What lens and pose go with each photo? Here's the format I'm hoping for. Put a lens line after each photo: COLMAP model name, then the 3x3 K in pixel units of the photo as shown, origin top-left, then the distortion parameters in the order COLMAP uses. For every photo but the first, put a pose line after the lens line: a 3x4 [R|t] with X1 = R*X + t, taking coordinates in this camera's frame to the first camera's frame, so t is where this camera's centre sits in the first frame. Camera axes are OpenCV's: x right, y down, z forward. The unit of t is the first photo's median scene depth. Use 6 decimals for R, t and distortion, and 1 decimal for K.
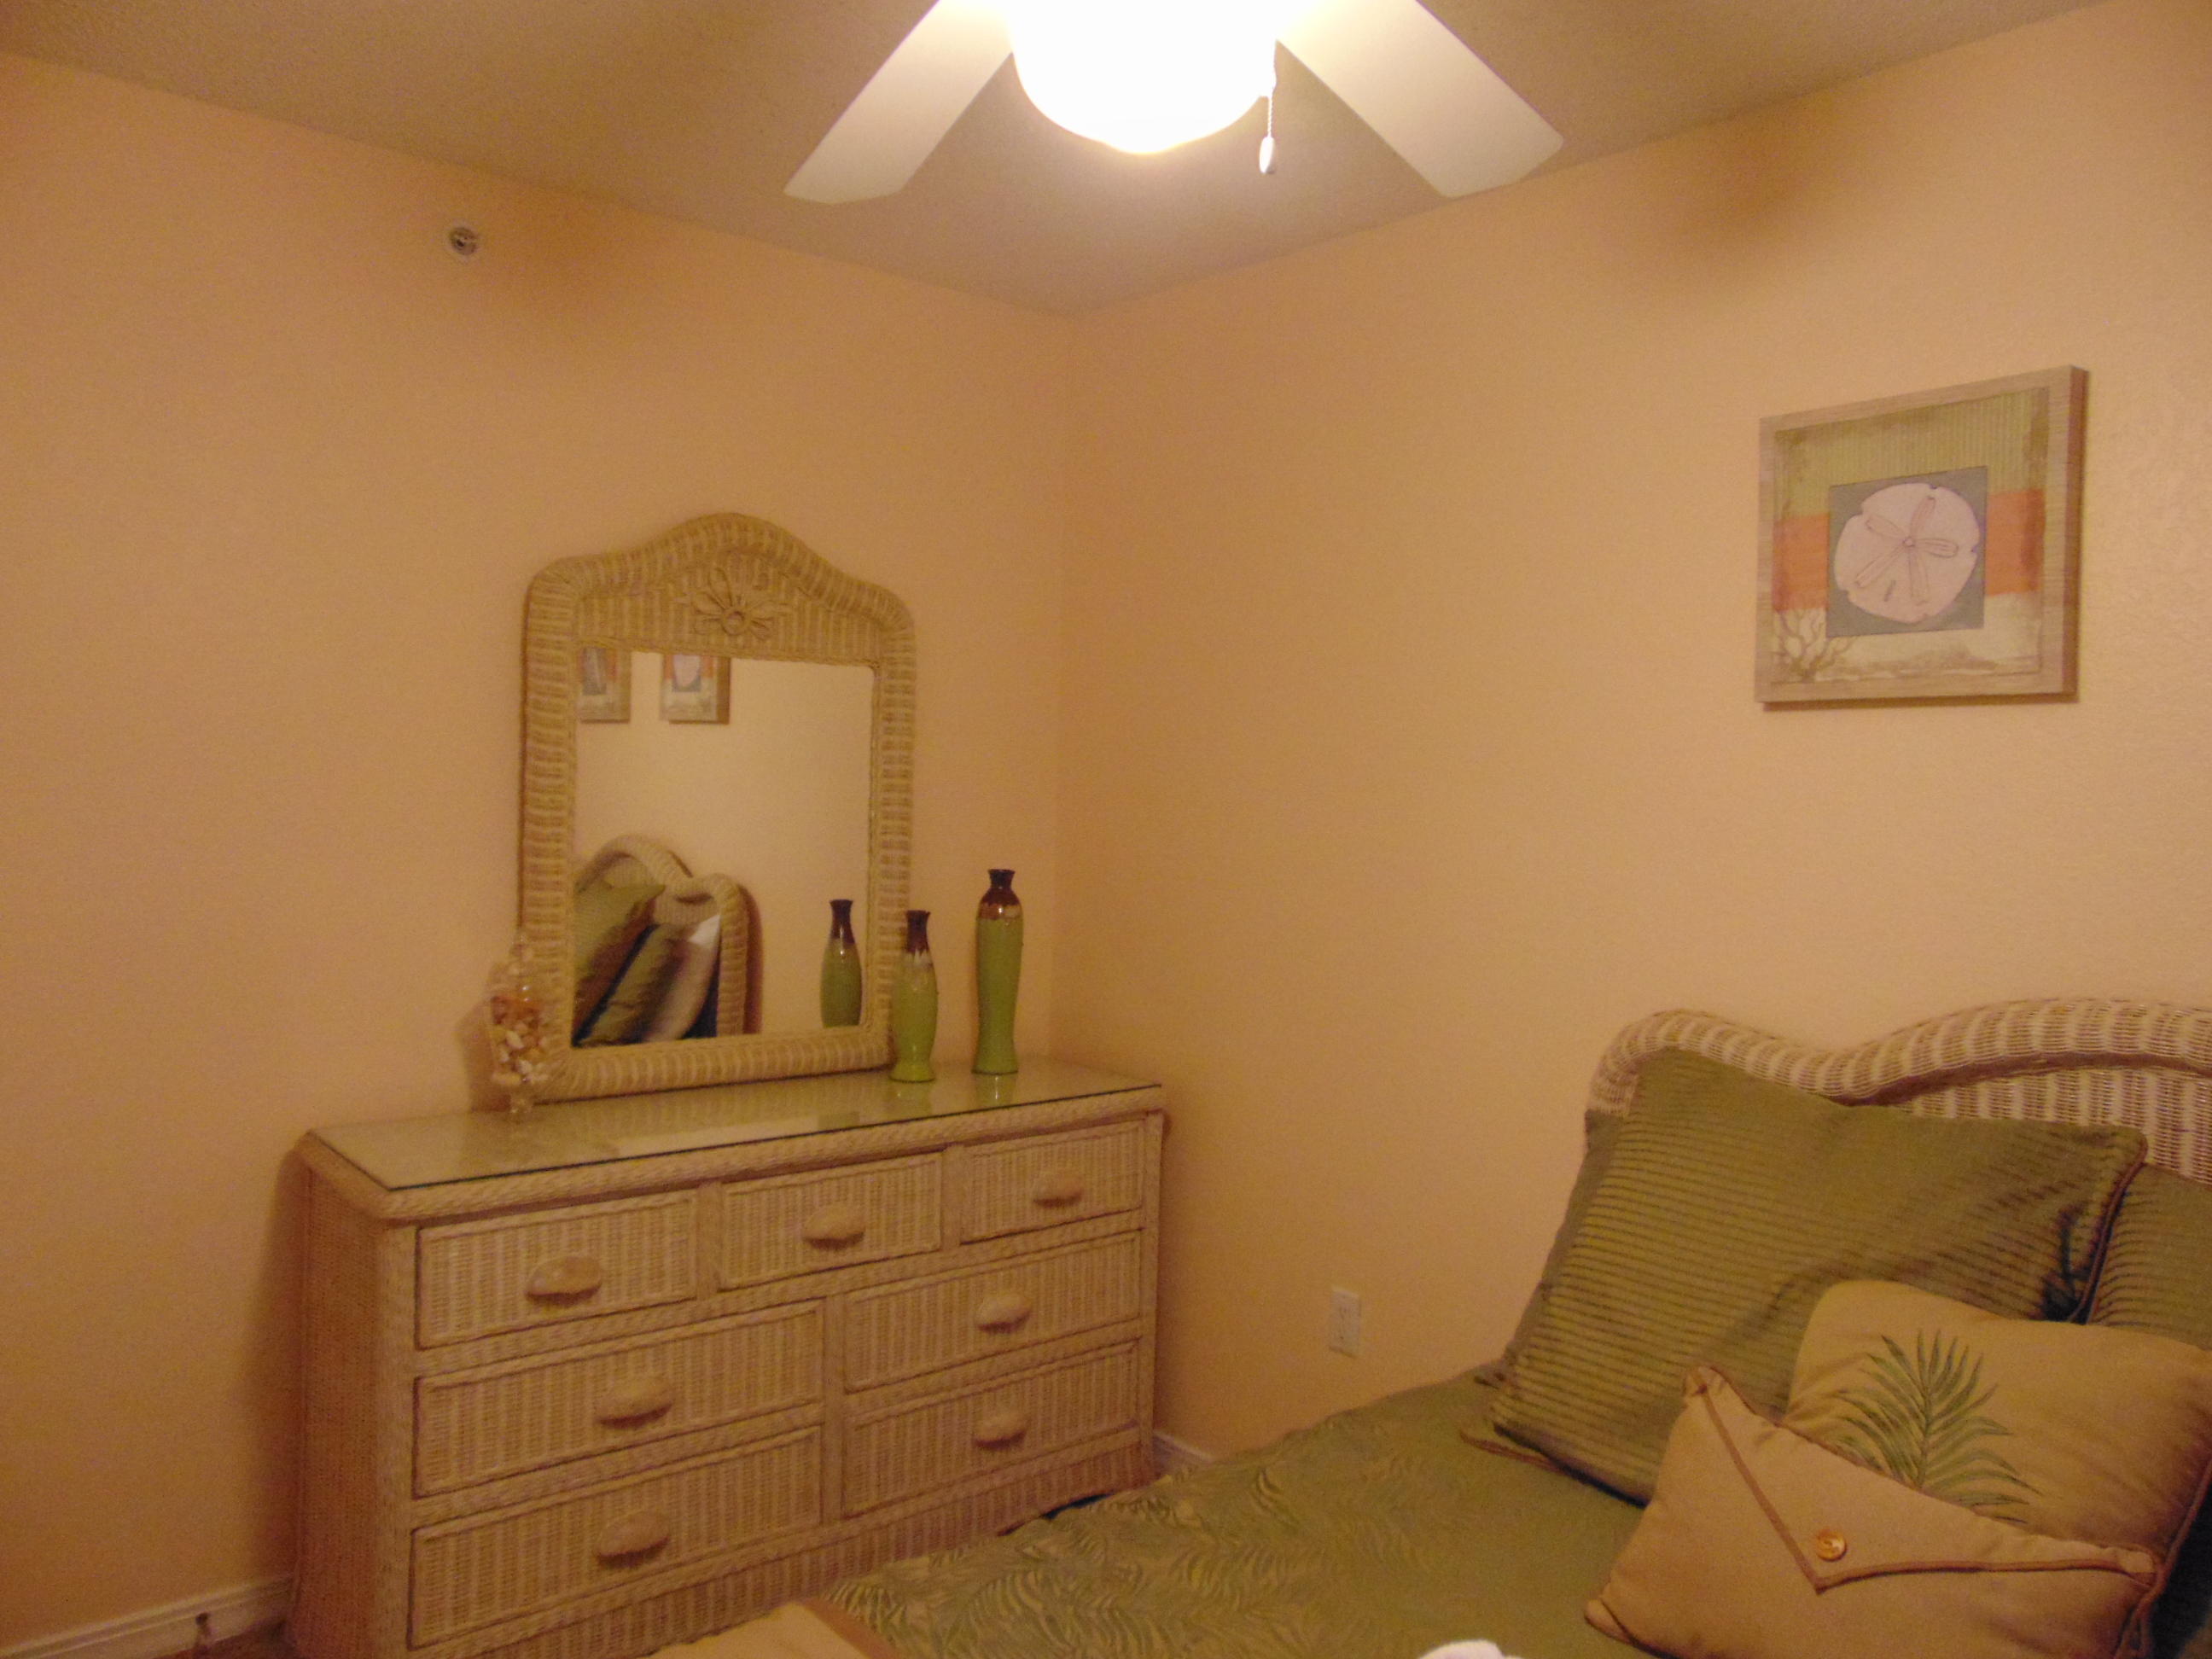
lens RADIAL K [[1646.1, 0, 1103.4], [0, 1646.1, 814.2], [0, 0, 1]] dist [-0.028514, 0.060182]
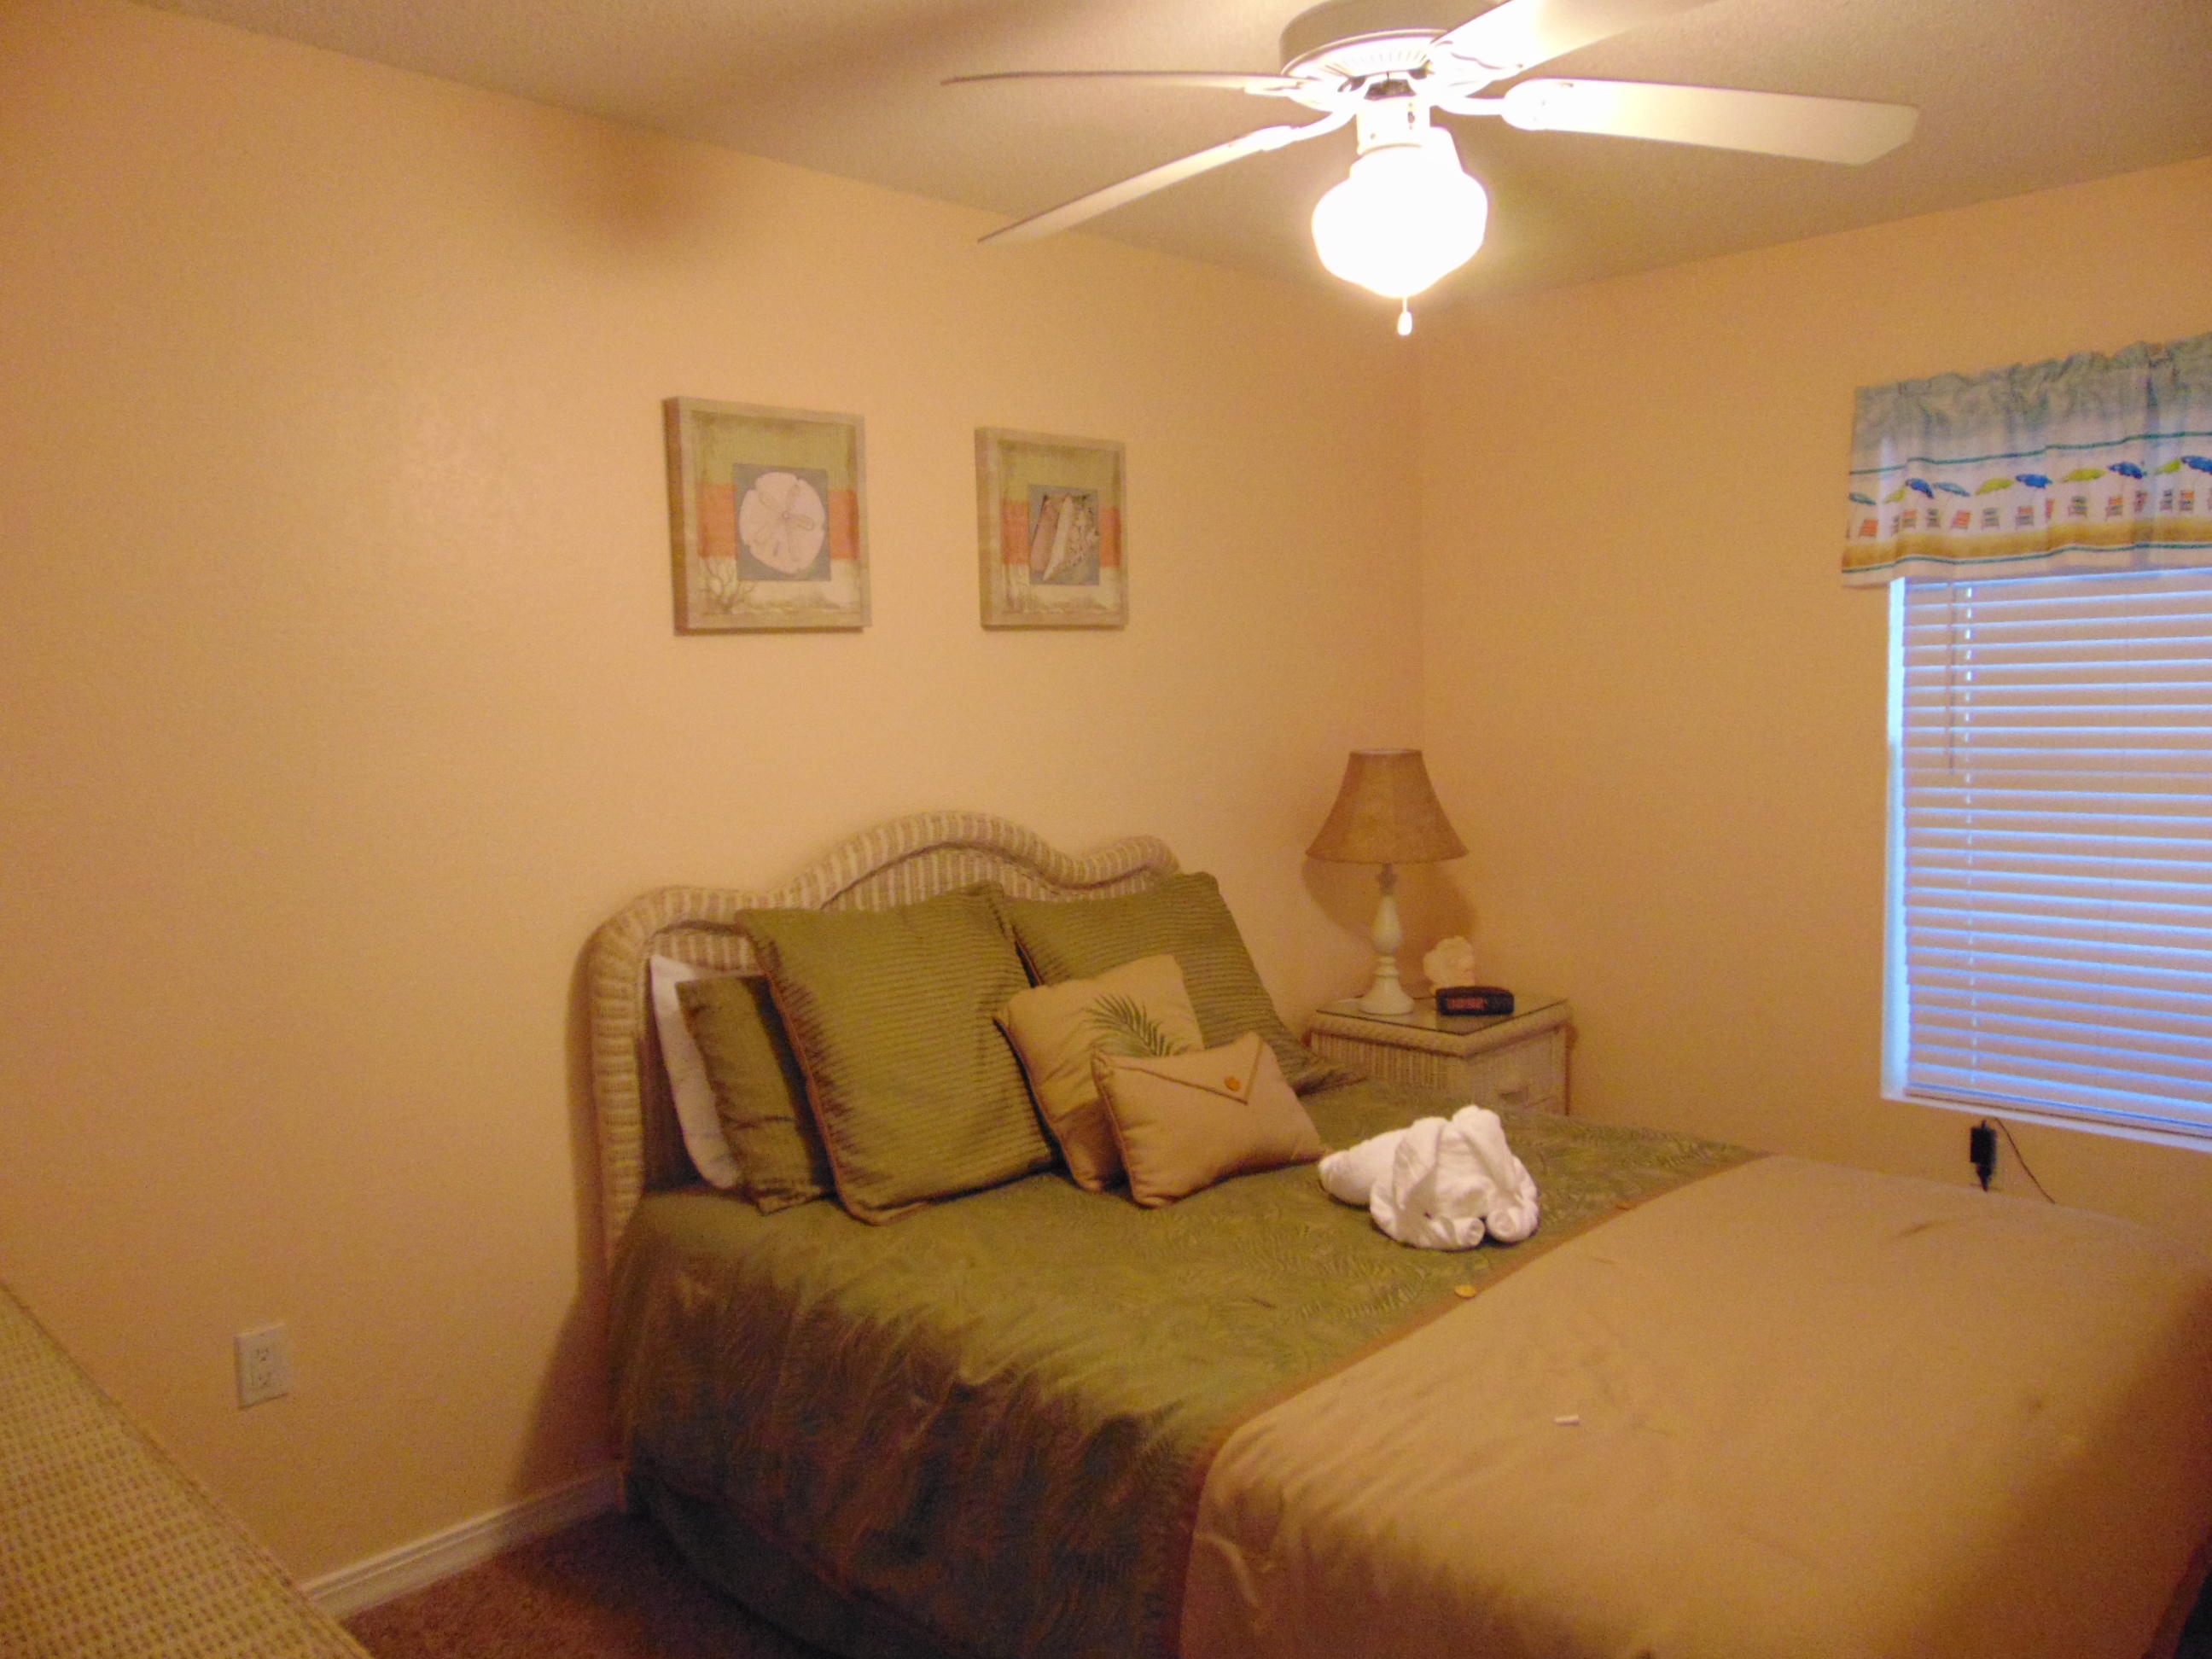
lens RADIAL K [[1646.1, 0, 1103.4], [0, 1646.1, 840.6], [0, 0, 1]] dist [-0.028514, 0.060182]
pose [[-0.111469, -0.096874, 0.989035, -0.938705], [0.075734, 0.991515, 0.105653, -0.018978], [-0.990878, 0.086680, -0.103187, 0.895358]]
